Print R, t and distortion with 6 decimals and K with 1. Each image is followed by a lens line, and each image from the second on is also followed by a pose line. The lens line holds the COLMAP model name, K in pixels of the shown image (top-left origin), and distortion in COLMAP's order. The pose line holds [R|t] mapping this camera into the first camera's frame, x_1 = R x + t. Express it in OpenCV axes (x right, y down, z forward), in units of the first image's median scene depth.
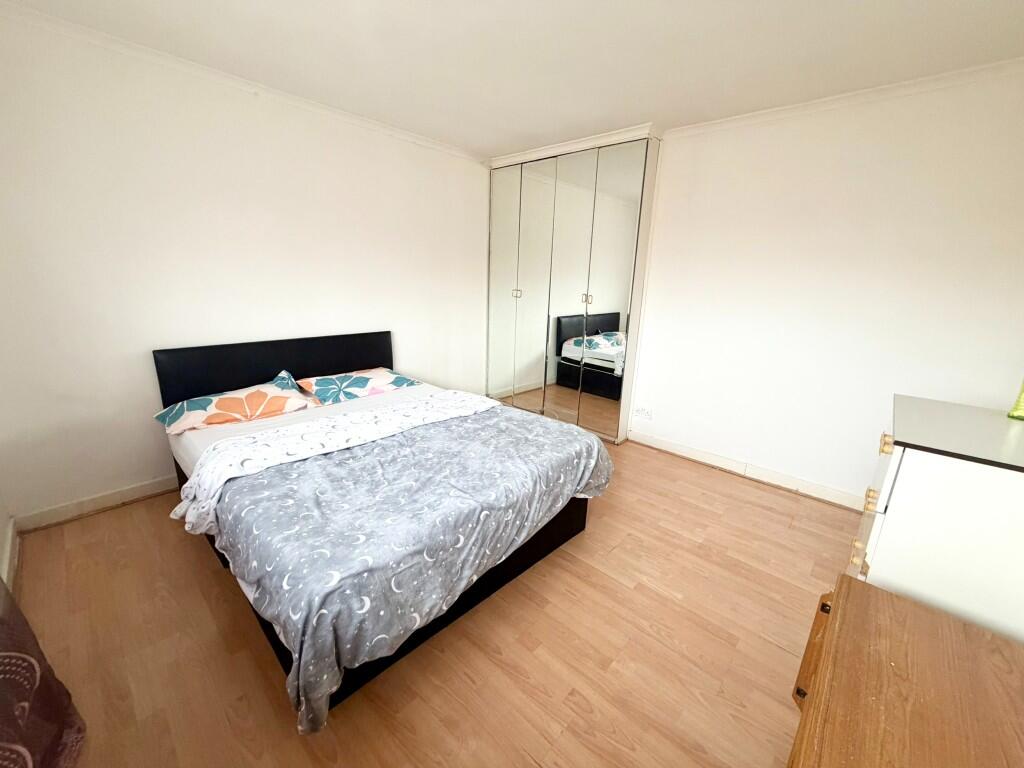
lens RADIAL K [[408.6, 0, 513.7], [0, 408.6, 383.5], [0, 0, 1]] dist [0.001235, -0.000183]
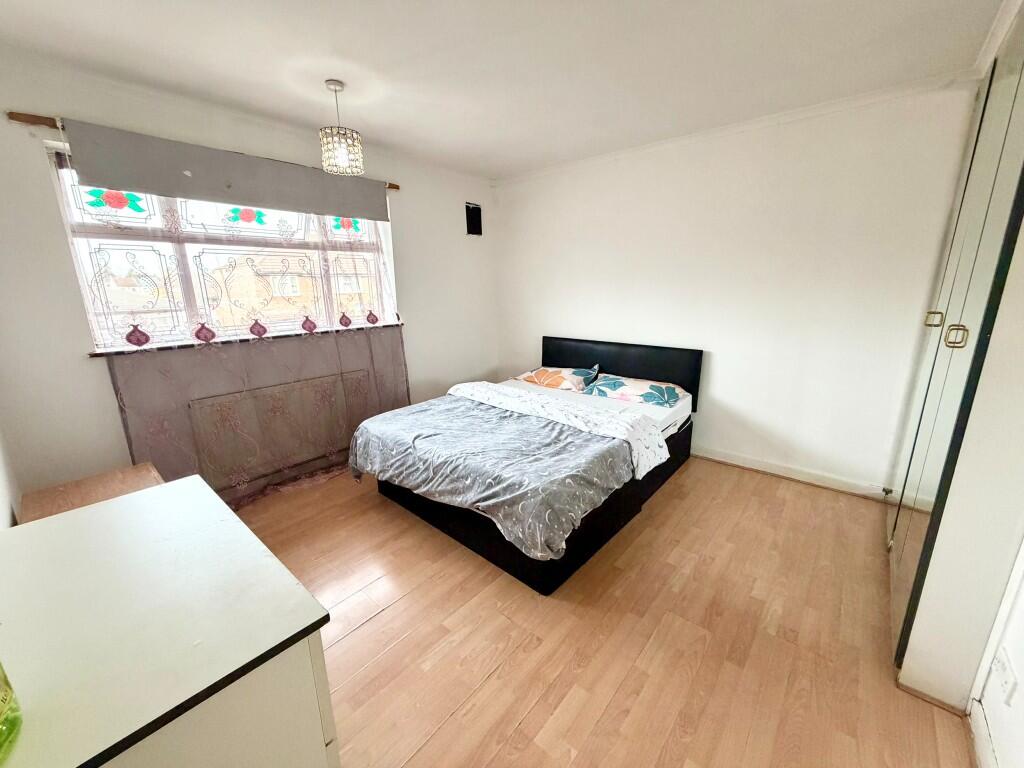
lens RADIAL K [[408.6, 0, 513.1], [0, 408.6, 387.5], [0, 0, 1]] dist [0.001235, -0.000183]
pose [[0.030227, 0.211246, -0.976965, 1.021558], [-0.240682, 0.950192, 0.198010, -0.217253], [0.970133, 0.229152, 0.079565, 0.898773]]
